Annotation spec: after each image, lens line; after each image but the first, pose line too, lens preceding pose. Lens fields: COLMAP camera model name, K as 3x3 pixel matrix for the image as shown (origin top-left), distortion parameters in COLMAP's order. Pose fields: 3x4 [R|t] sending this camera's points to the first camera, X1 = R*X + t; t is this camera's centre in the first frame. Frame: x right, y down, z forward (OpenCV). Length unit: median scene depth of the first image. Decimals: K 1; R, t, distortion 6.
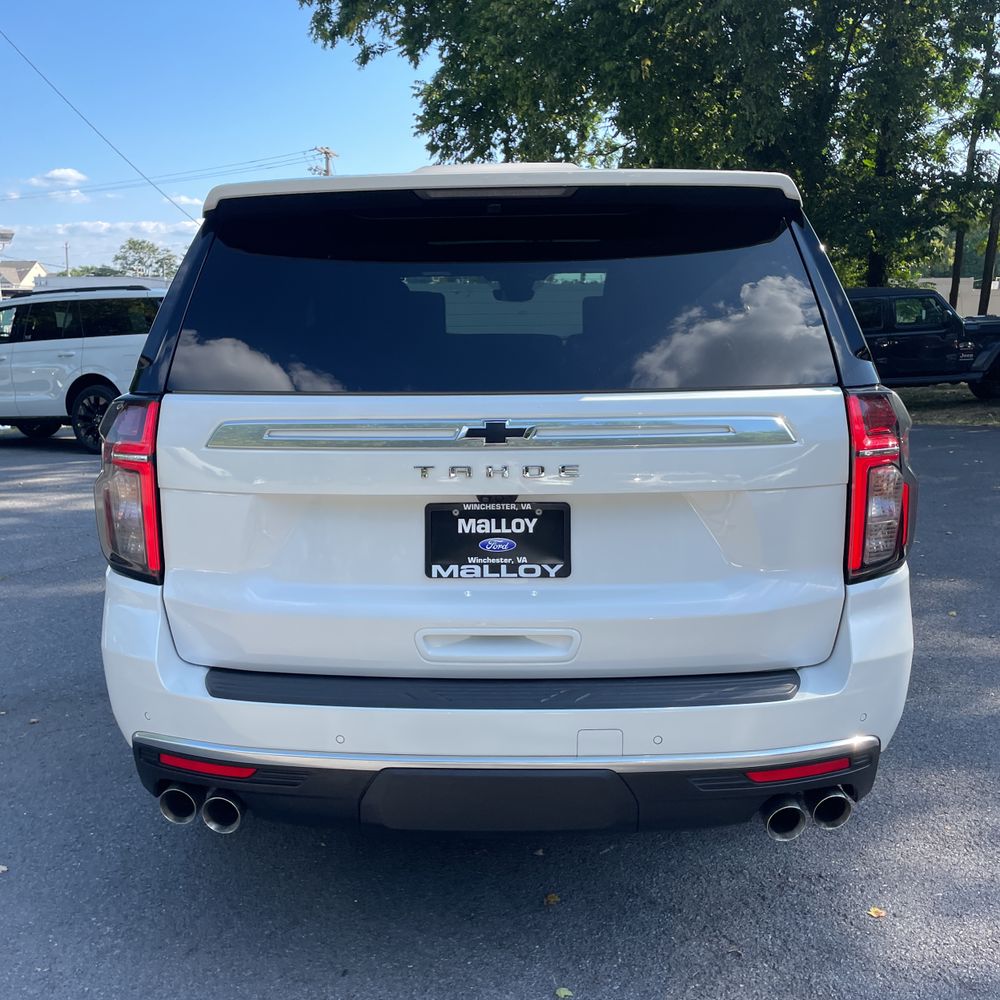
lens RADIAL K [[997.1, 0, 525.7], [0, 997.1, 498.0], [0, 0, 1]] dist [0.117660, -0.191746]
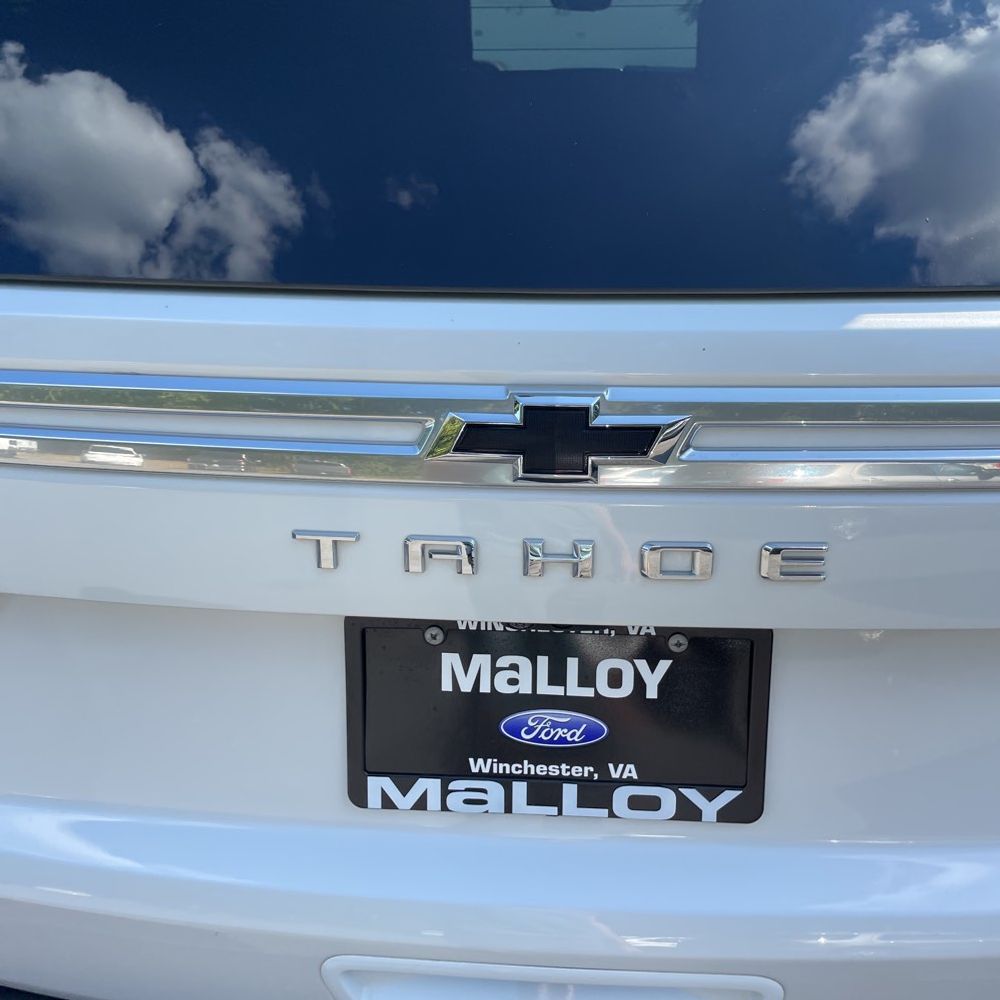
lens RADIAL K [[949.8, 0, 500.0], [0, 949.8, 500.0], [0, 0, 1]] dist [0.111626, -0.003000]
pose [[0.999694, 0.017400, -0.017567, -0.042433], [-0.012490, 0.968544, 0.248527, -0.112972], [0.021339, -0.248231, 0.968466, 0.695654]]
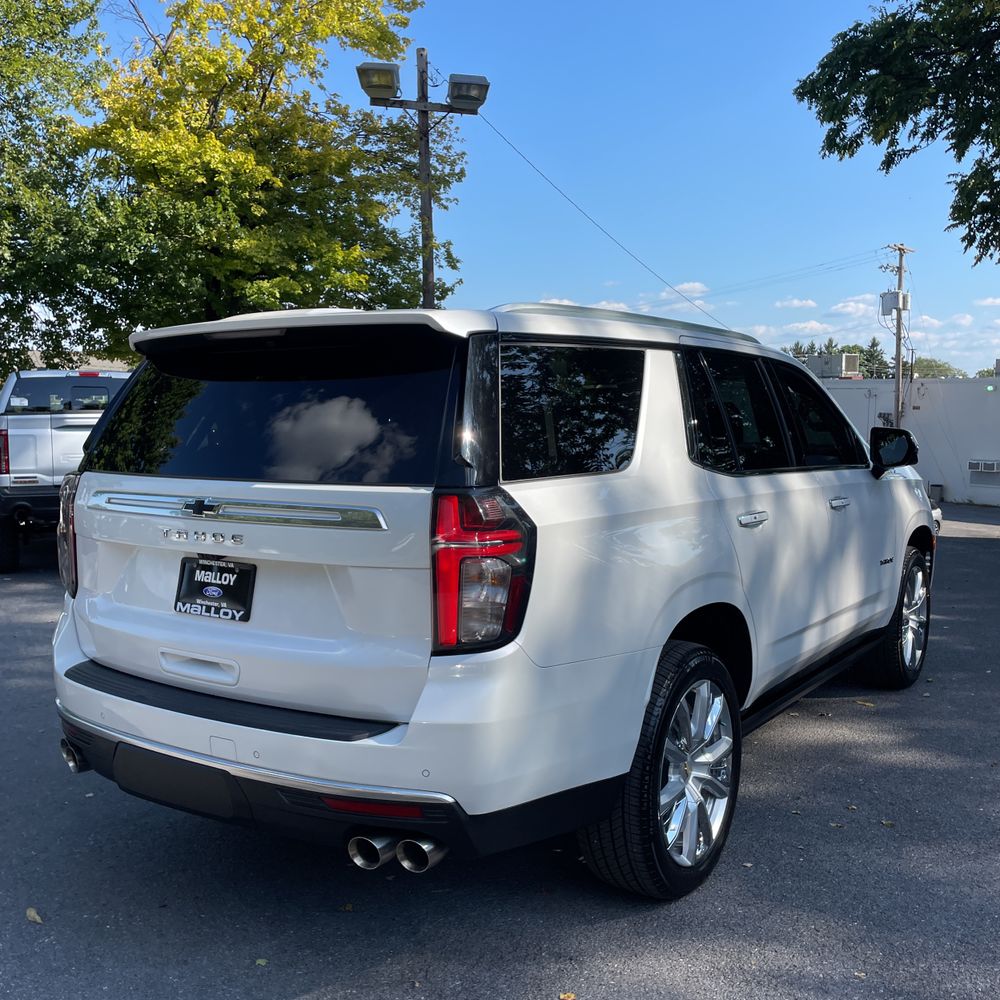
lens RADIAL K [[997.1, 0, 525.7], [0, 997.1, 498.0], [0, 0, 1]] dist [0.117660, -0.191746]
pose [[0.854201, 0.051318, -0.517405, 1.022269], [-0.099637, 0.992831, -0.066021, -0.030514], [0.510308, 0.107948, 0.853190, 0.048023]]
